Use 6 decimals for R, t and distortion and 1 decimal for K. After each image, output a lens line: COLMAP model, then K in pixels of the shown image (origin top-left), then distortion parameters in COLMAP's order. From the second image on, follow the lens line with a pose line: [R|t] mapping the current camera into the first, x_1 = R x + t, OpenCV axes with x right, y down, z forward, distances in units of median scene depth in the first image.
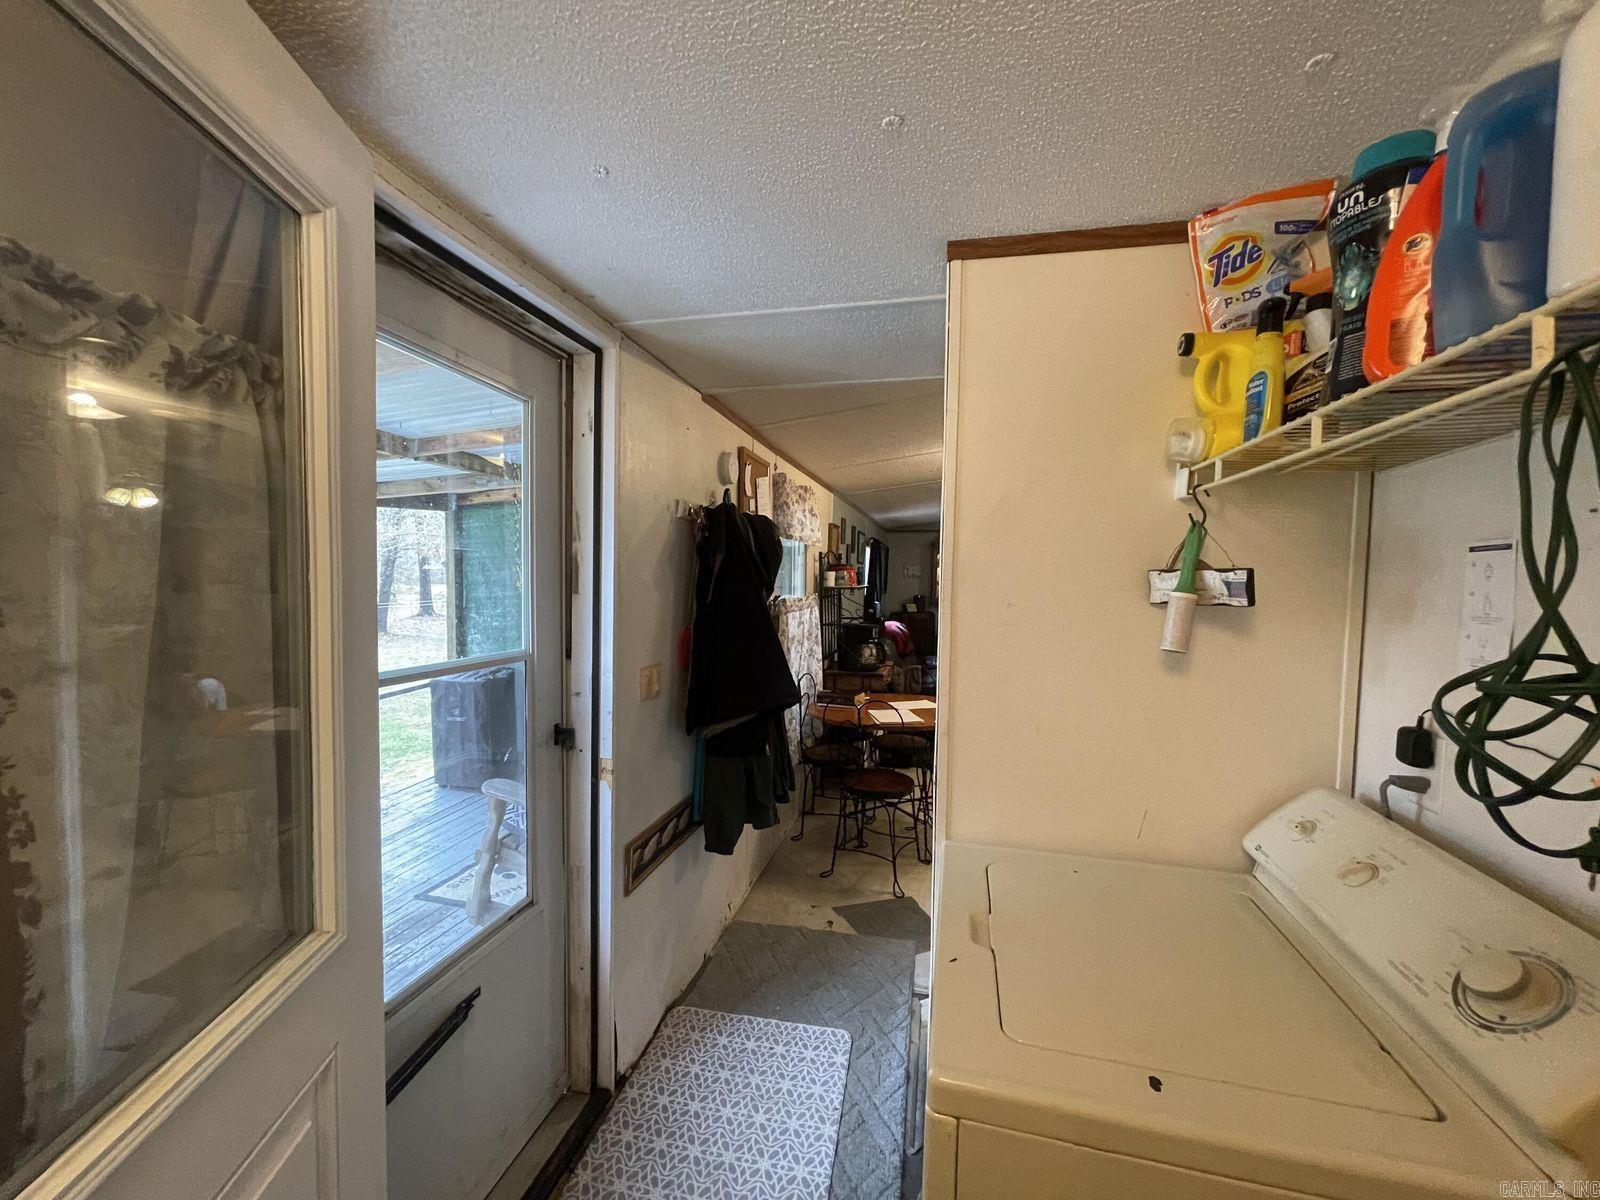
lens RADIAL K [[641.8, 0, 795.8], [0, 641.8, 605.7], [0, 0, 1]] dist [-0.001393, -0.000416]
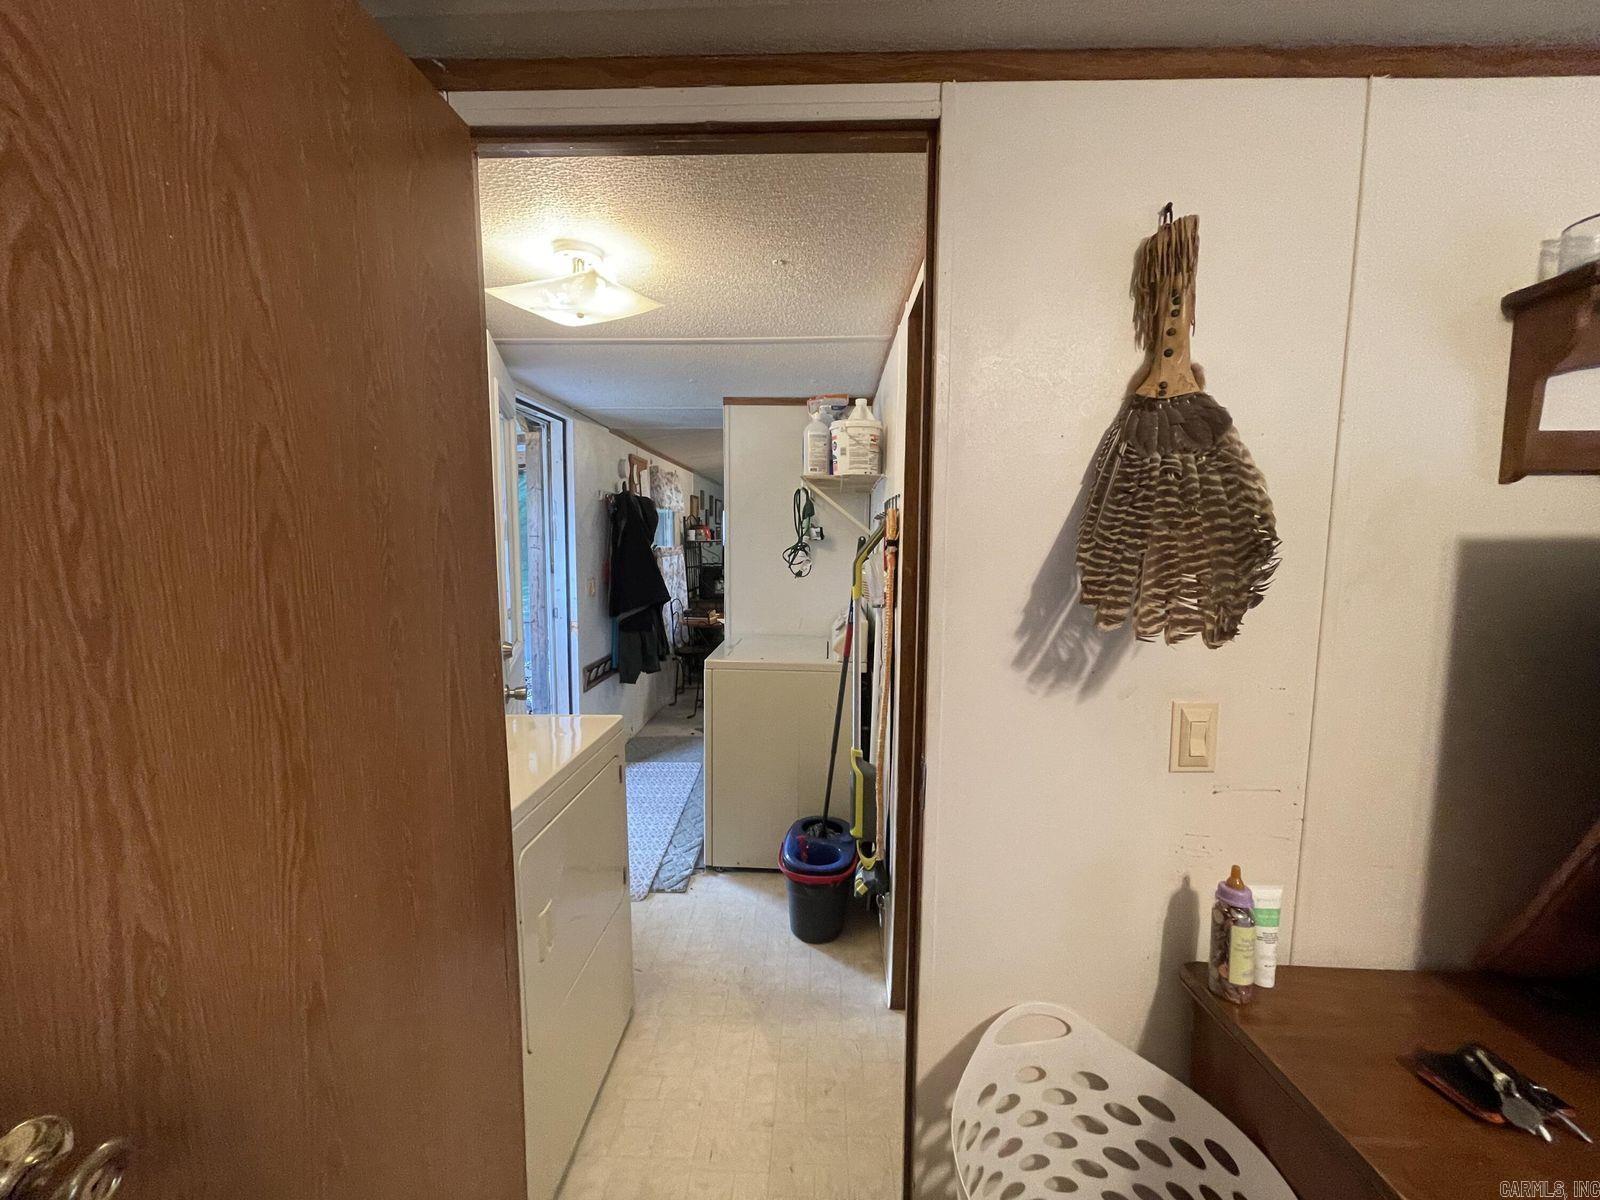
lens RADIAL K [[641.8, 0, 796.9], [0, 641.8, 613.7], [0, 0, 1]] dist [-0.001393, -0.000416]
pose [[0.981095, -0.028852, 0.191365, 0.006443], [0.014518, 0.997011, 0.075889, 0.039054], [-0.192983, -0.071676, 0.978581, -0.656310]]
